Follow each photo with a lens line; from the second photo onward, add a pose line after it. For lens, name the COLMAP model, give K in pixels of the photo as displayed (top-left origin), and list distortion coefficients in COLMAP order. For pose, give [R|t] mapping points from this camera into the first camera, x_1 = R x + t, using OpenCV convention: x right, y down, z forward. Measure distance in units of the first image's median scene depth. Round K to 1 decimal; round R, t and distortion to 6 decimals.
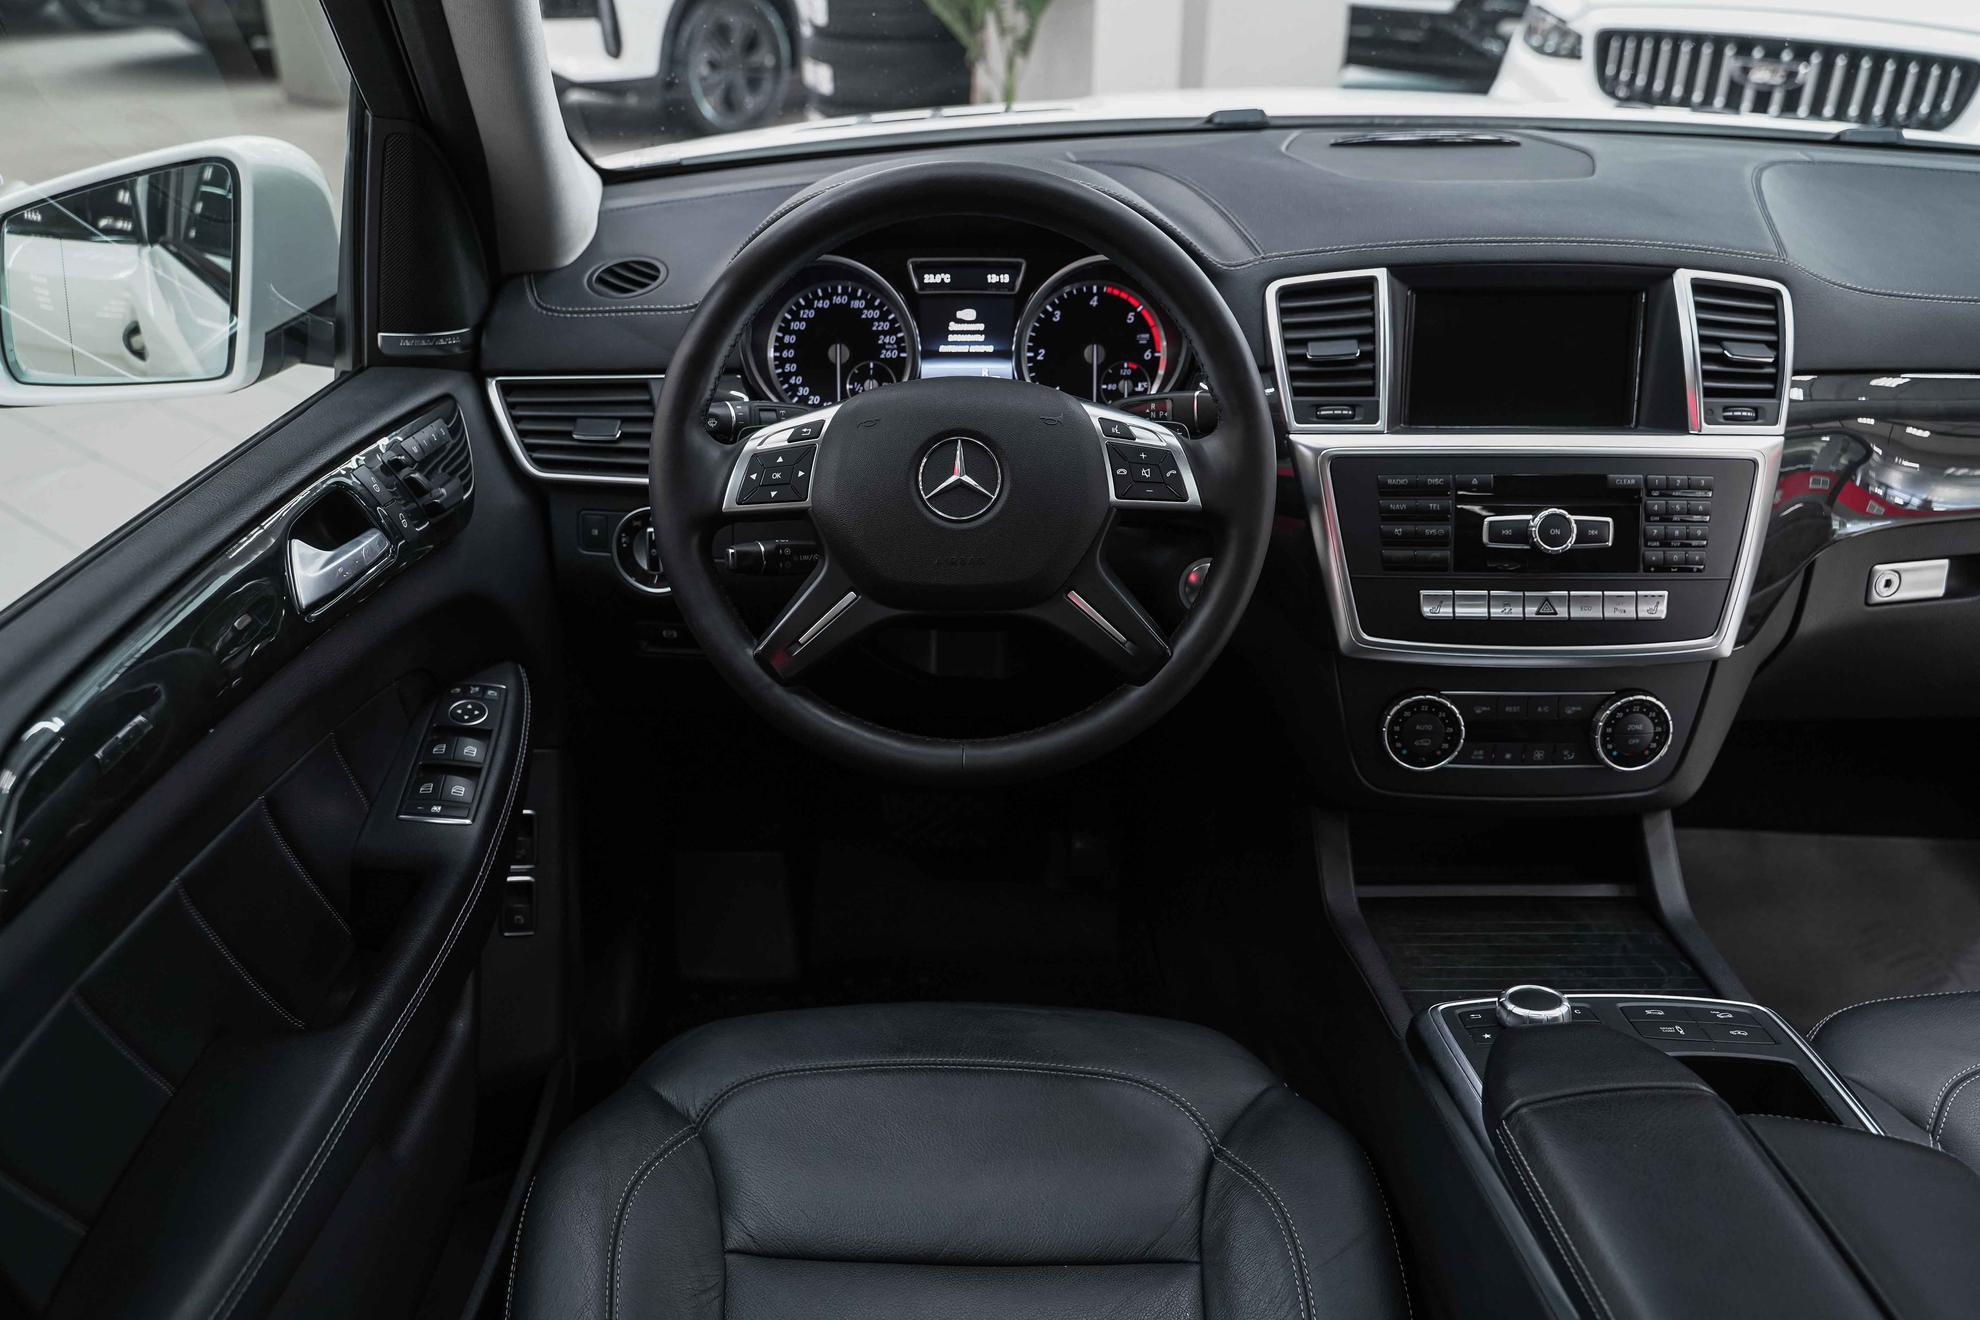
lens RADIAL K [[1569.6, 0, 985.4], [0, 1569.6, 667.3], [0, 0, 1]] dist [-0.014521, 0.000859]
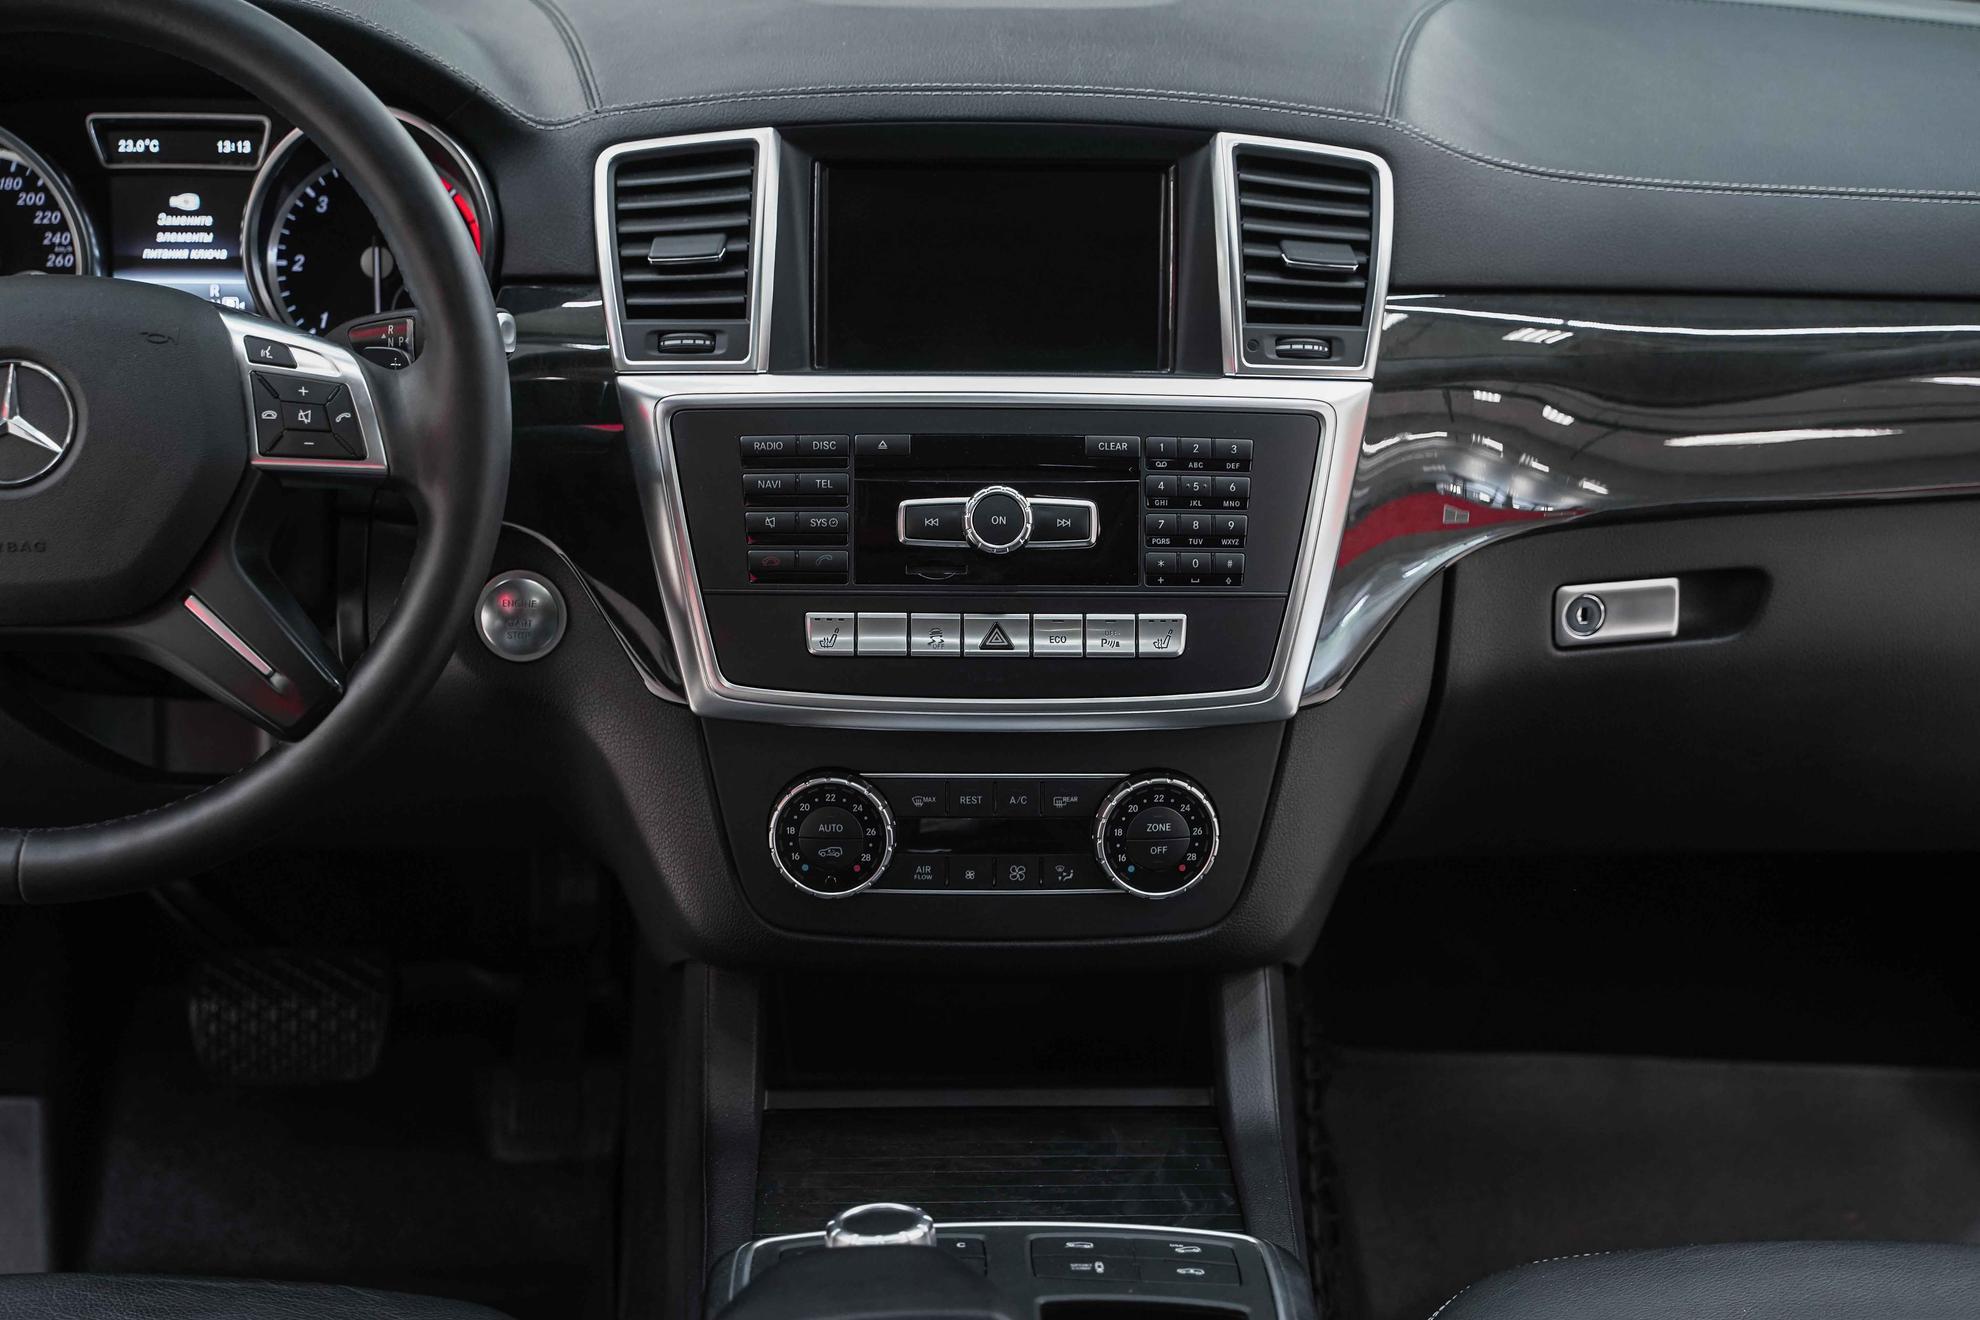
lens RADIAL K [[2717.5, 0, 990.0], [0, 2717.5, 660.0], [0, 0, 1]] dist [0.005123, -0.027176]
pose [[0.999175, 0.001888, 0.040561, 0.302287], [0.001879, 0.995700, -0.092620, 0.073728], [-0.040562, 0.092620, 0.994875, -0.118534]]
